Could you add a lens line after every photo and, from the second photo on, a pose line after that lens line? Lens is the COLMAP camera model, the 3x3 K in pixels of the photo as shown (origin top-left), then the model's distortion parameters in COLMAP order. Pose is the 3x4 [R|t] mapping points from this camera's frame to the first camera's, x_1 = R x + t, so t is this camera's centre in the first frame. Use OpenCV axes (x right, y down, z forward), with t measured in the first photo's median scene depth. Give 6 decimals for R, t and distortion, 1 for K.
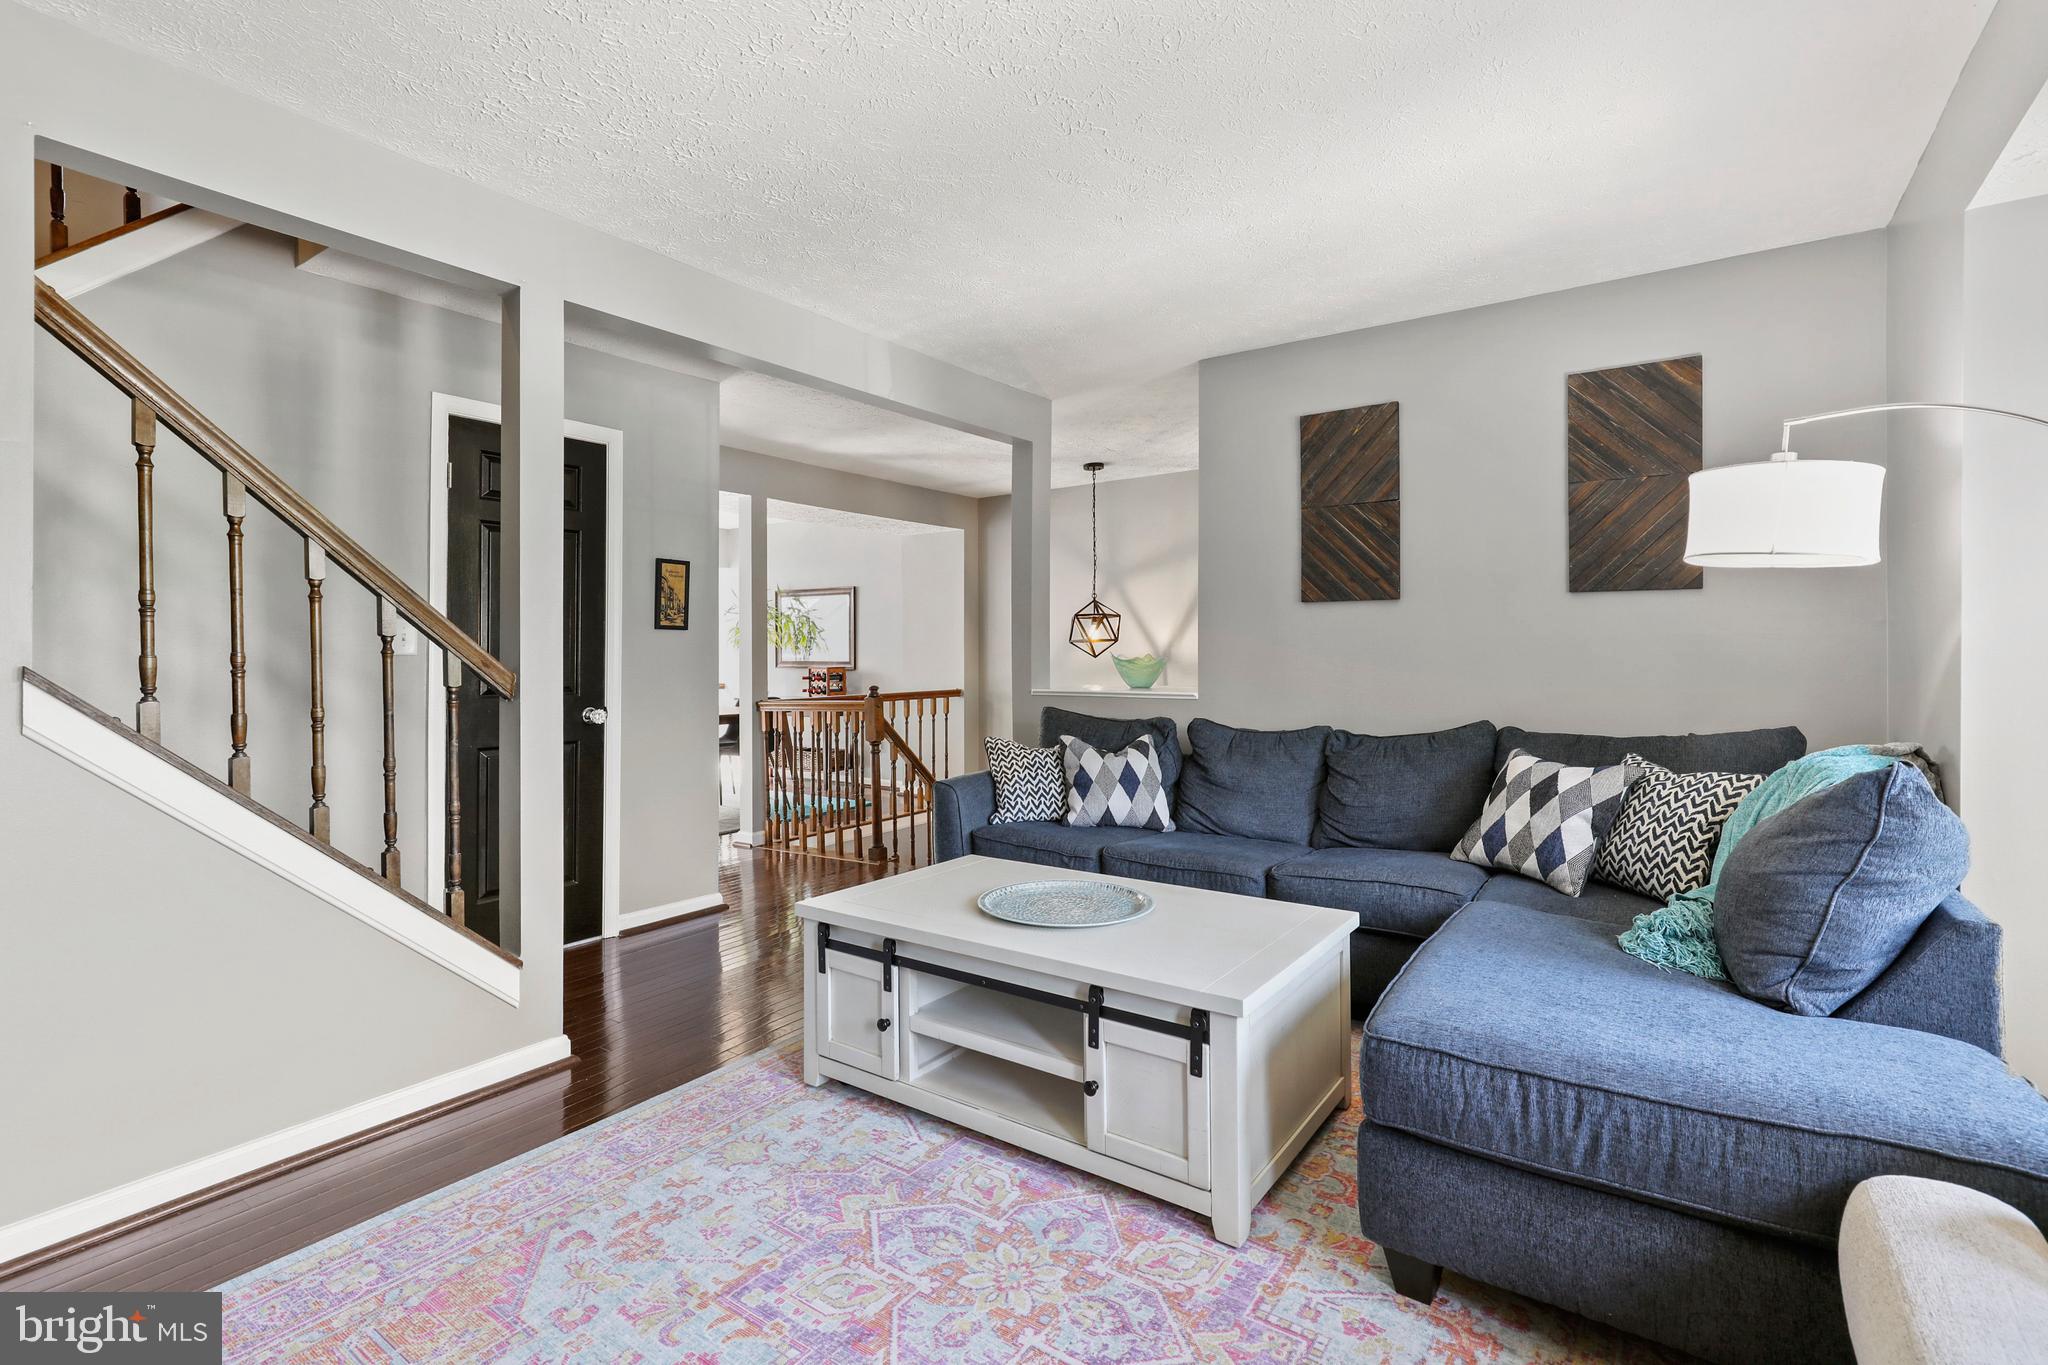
lens RADIAL K [[941.6, 0, 1029.3], [0, 941.6, 652.3], [0, 0, 1]] dist [0.003041, 0.000280]
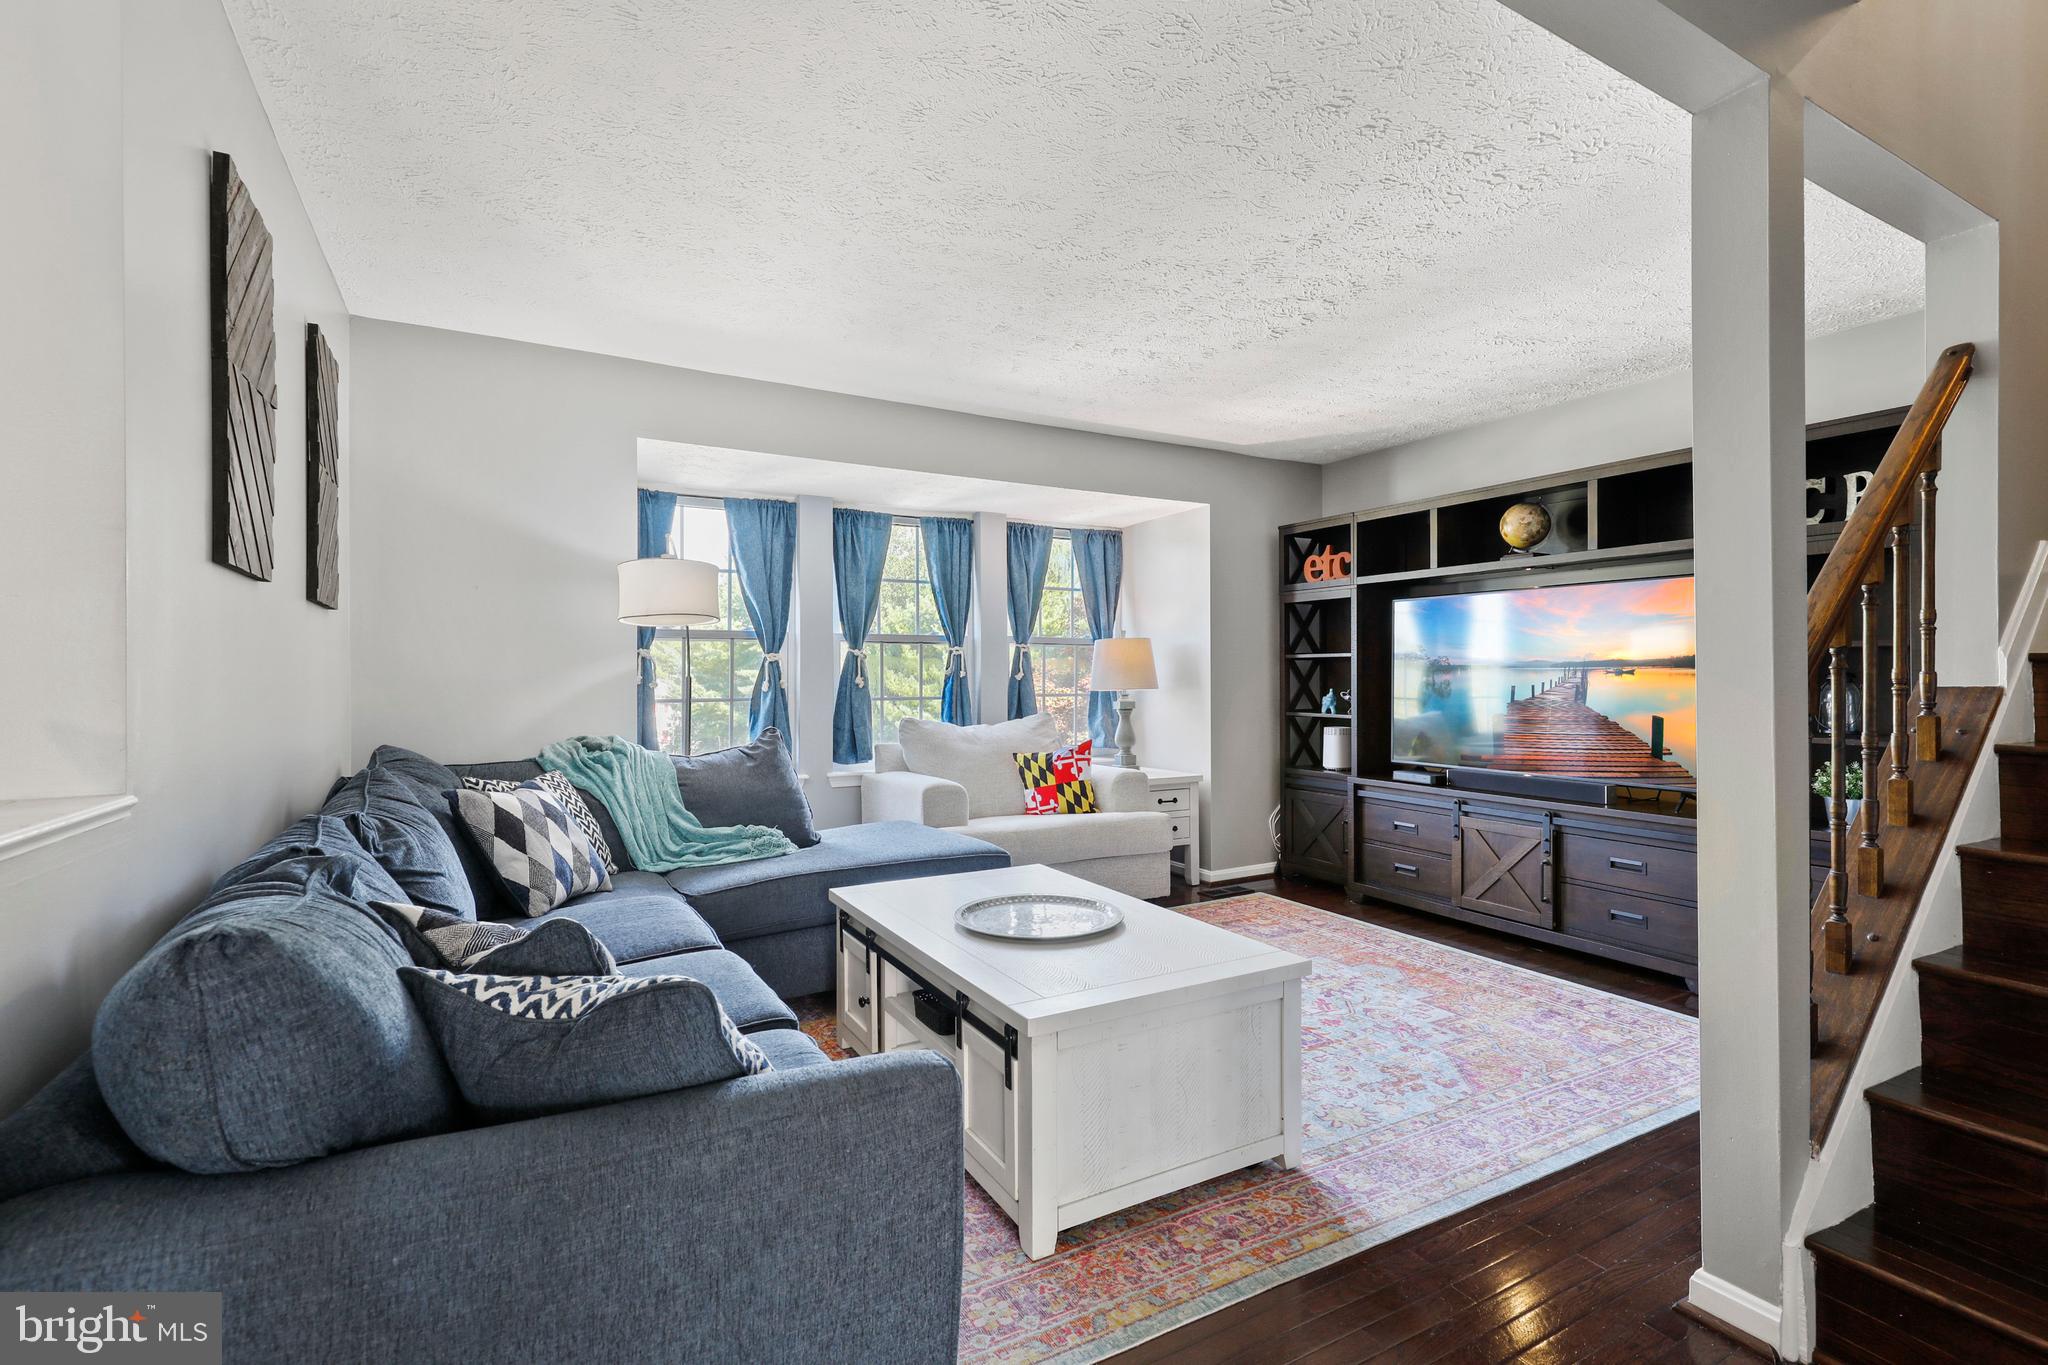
lens RADIAL K [[929.2, 0, 1024.7], [0, 929.2, 673.9], [0, 0, 1]] dist [0.010601, 0.000003]
pose [[-0.899569, 0.005337, 0.436746, -0.317548], [0.003224, 0.999979, -0.005578, 0.004067], [-0.436766, -0.003609, -0.899568, 1.546933]]
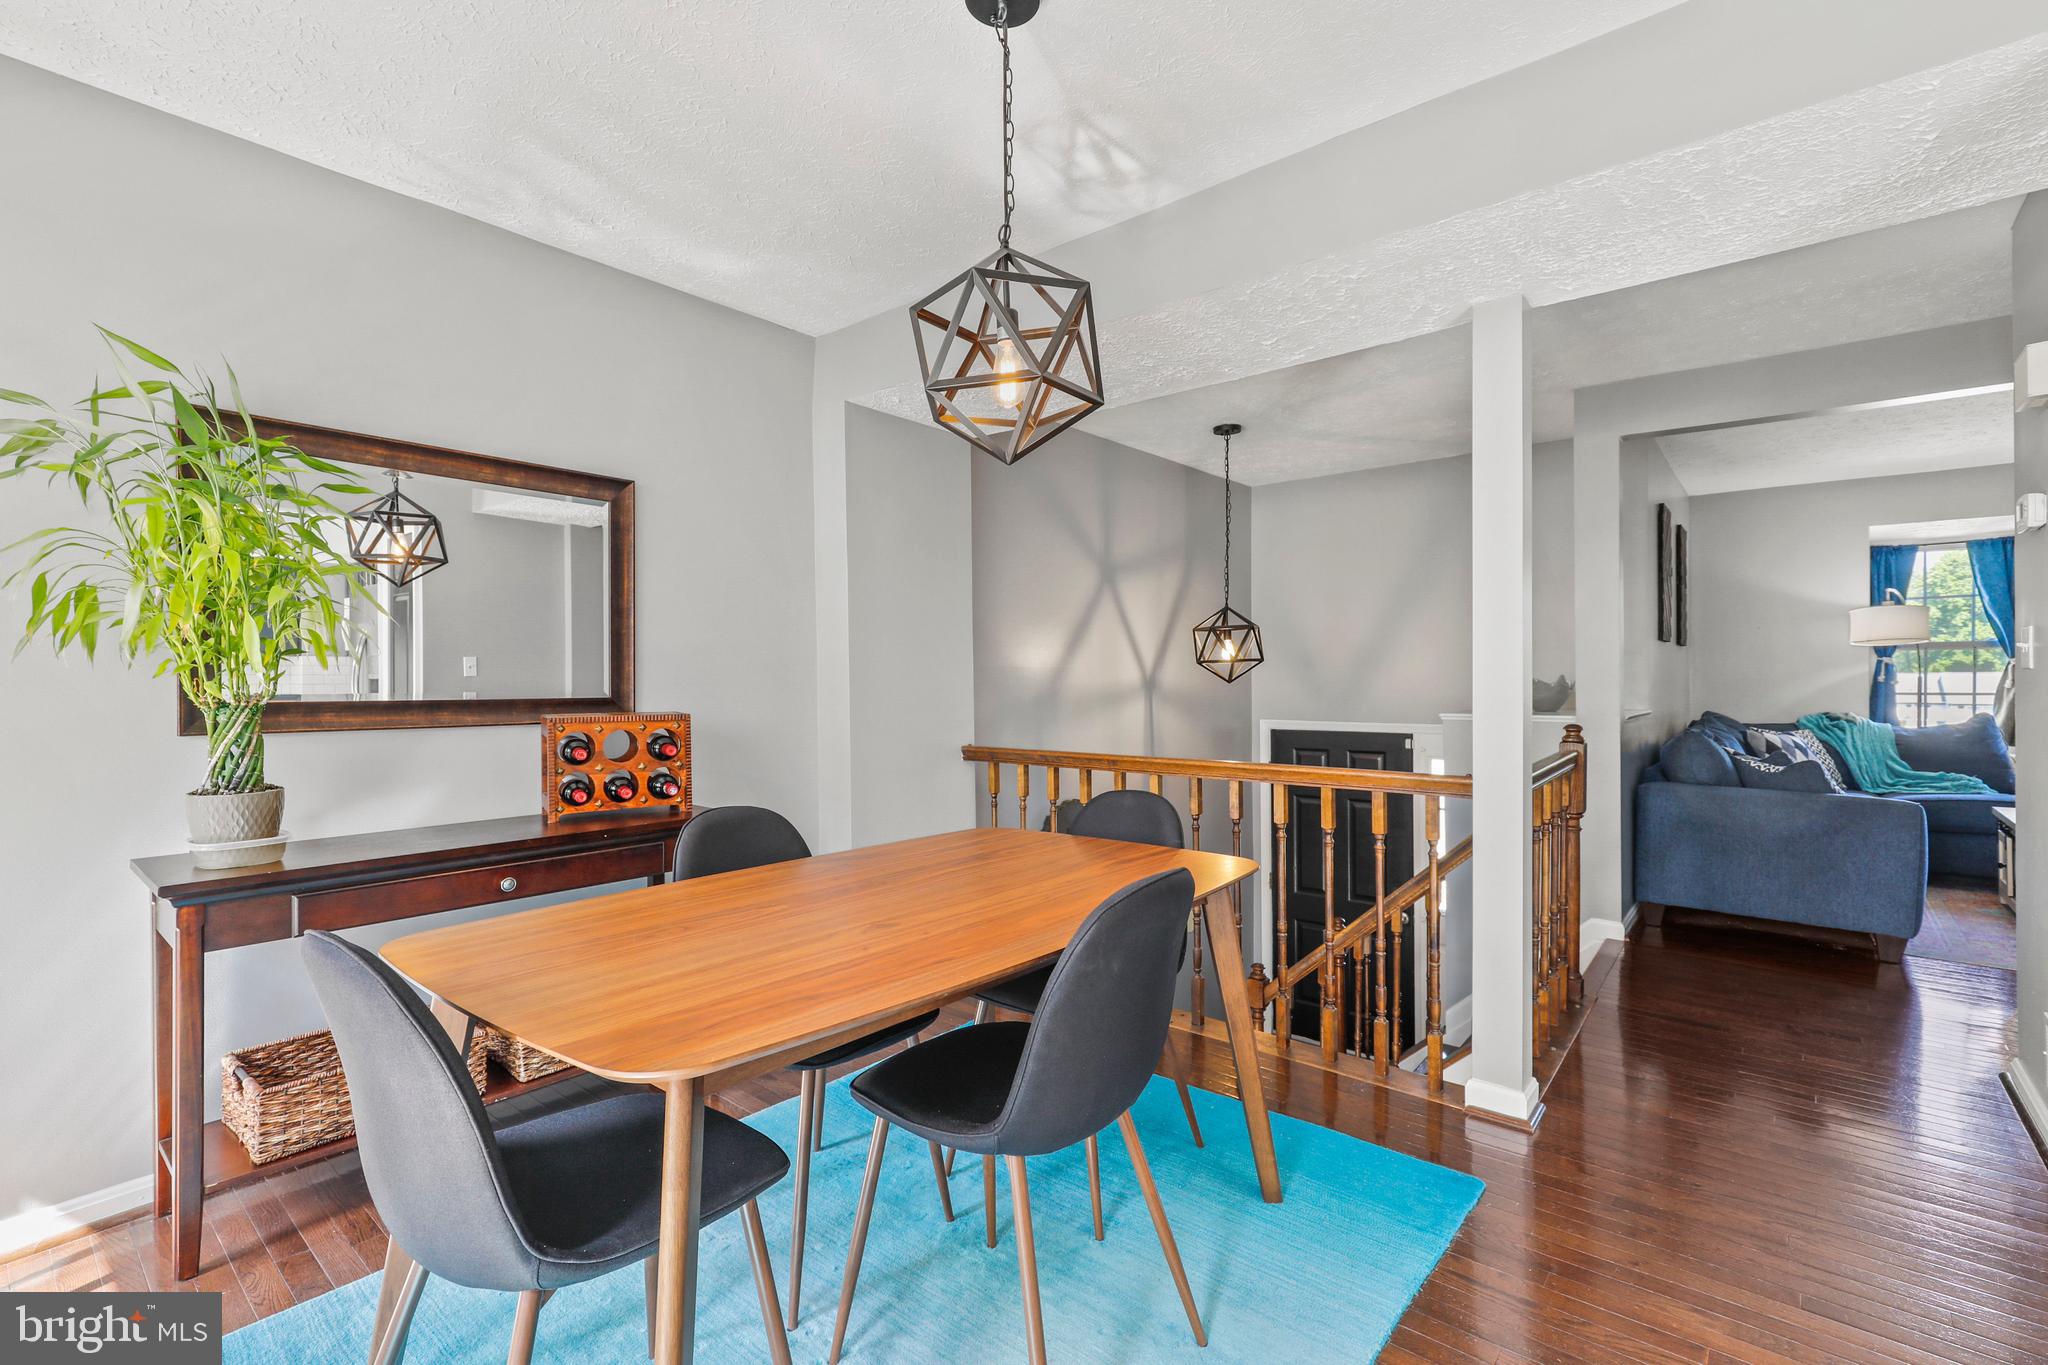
lens RADIAL K [[925.6, 0, 1039.1], [0, 925.6, 681.0], [0, 0, 1]] dist [0.006756, 0.000211]
pose [[0.082162, 0.001190, 0.996618, -1.401255], [0.002726, 0.999995, -0.001418, 0.005878], [-0.996615, 0.002833, 0.082159, 2.234344]]
